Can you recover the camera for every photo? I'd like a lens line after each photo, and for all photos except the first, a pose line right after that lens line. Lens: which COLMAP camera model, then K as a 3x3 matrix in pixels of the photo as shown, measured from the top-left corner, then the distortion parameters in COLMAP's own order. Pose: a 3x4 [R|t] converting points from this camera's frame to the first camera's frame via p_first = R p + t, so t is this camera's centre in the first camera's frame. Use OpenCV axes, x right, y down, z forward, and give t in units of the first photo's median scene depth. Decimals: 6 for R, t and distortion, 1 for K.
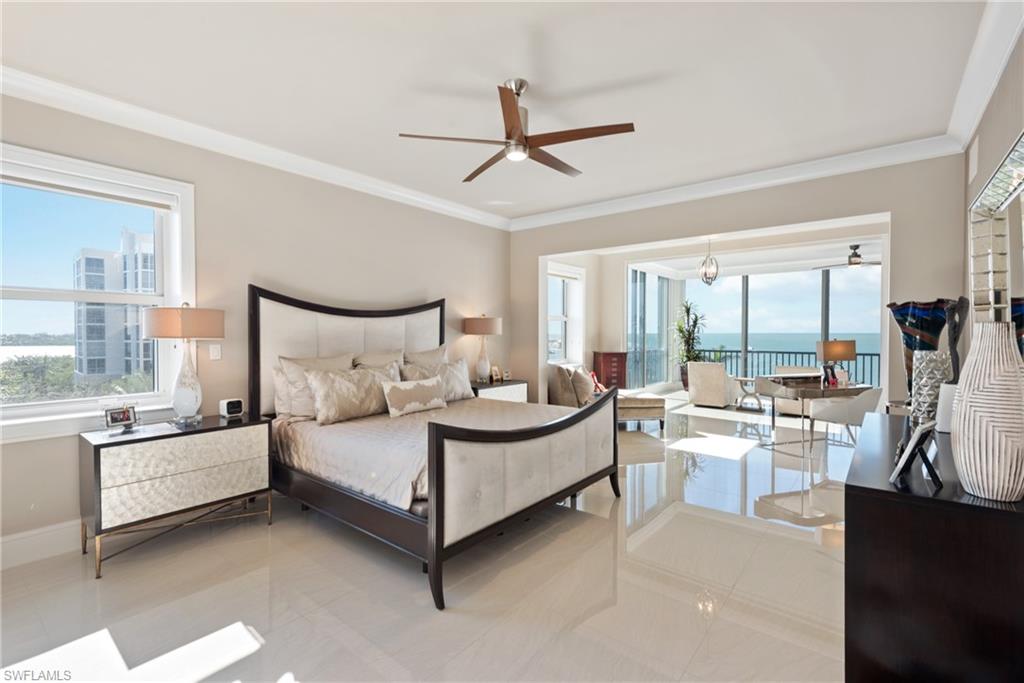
lens RADIAL K [[452.9, 0, 510.8], [0, 452.9, 347.4], [0, 0, 1]] dist [0.000251, 0.000011]
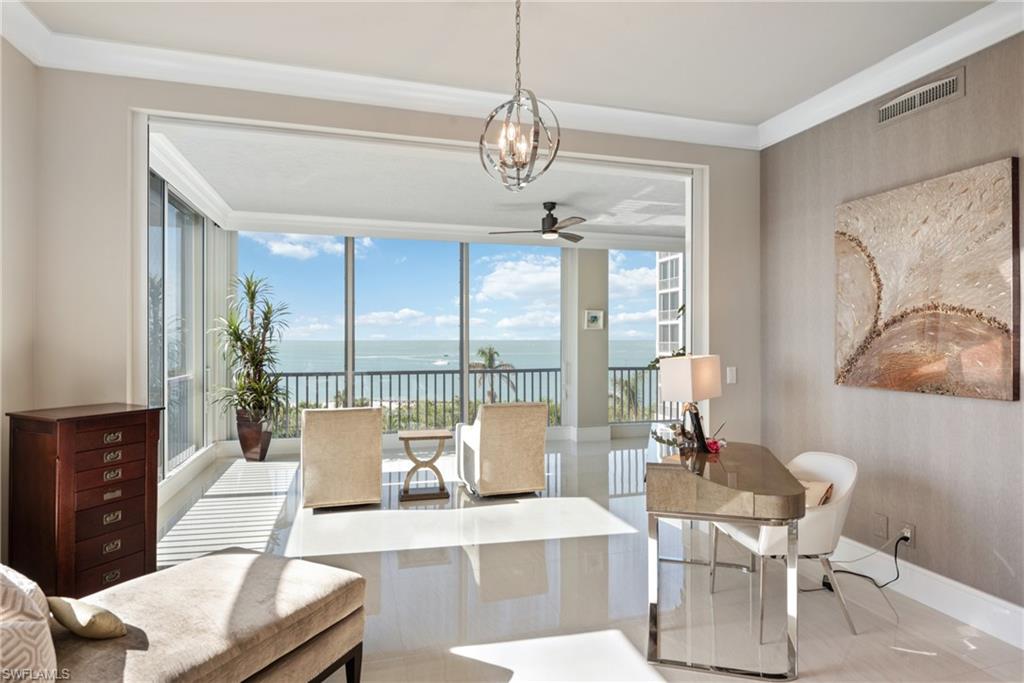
lens RADIAL K [[623.4, 0, 556.0], [0, 623.4, 350.3], [0, 0, 1]] dist [-0.002936, -0.000325]
pose [[0.601197, -0.002270, 0.799098, 0.055898], [0.015552, 0.999840, -0.008860, -0.010261], [-0.798950, 0.017754, 0.601136, 0.344006]]
